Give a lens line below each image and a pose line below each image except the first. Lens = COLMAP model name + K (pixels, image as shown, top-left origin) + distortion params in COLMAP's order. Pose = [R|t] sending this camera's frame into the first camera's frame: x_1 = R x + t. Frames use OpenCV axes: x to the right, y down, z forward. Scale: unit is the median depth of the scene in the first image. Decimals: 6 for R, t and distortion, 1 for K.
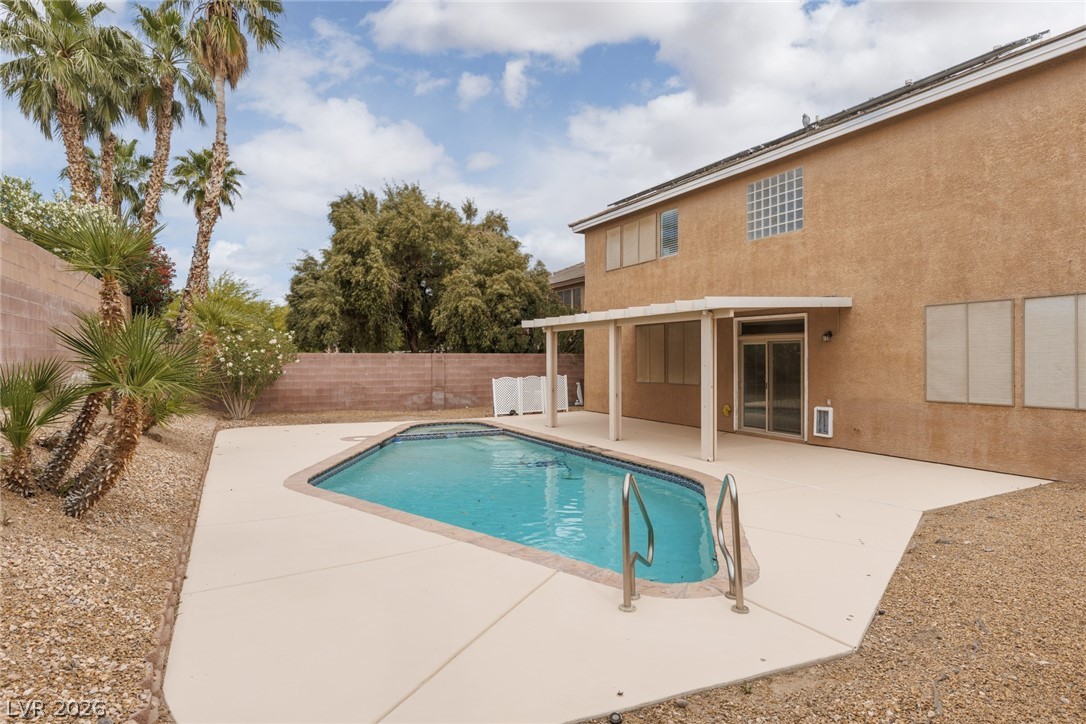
lens RADIAL K [[626.5, 0, 542.3], [0, 626.5, 358.5], [0, 0, 1]] dist [0.001557, -0.000081]
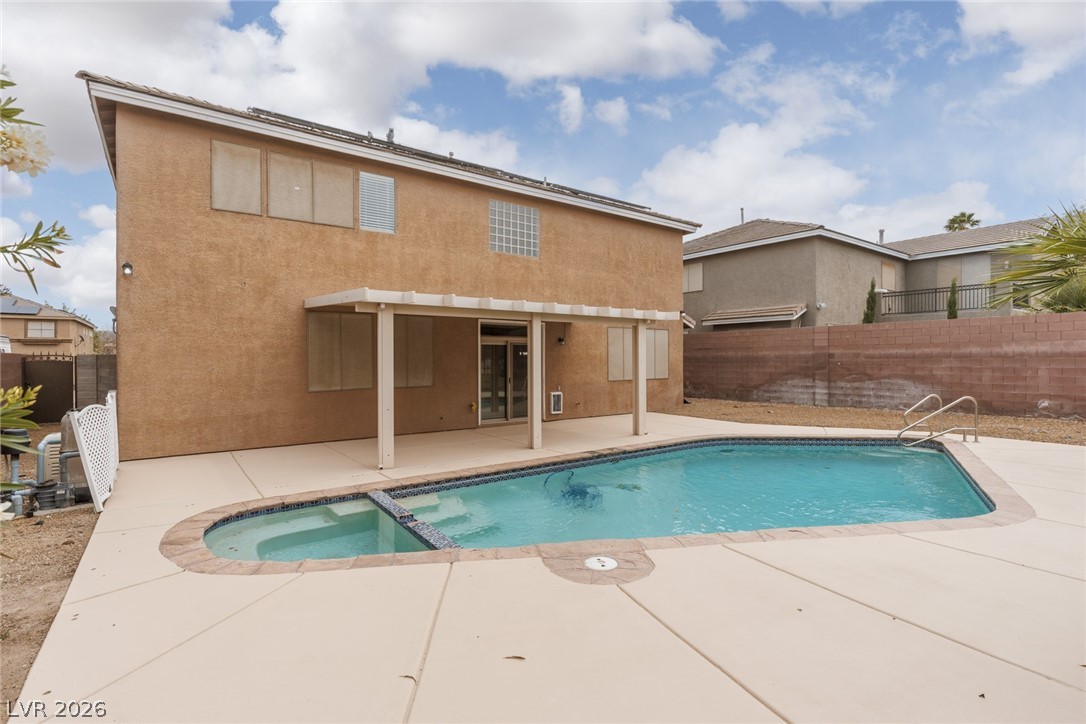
lens RADIAL K [[516.6, 0, 542.5], [0, 516.6, 358.3], [0, 0, 1]] dist [0.002781, -0.000309]
pose [[-0.174771, 0.005111, 0.984596, -0.521043], [0.006785, 0.999969, -0.003986, 0.005439], [-0.984586, 0.005984, -0.174800, 0.958110]]
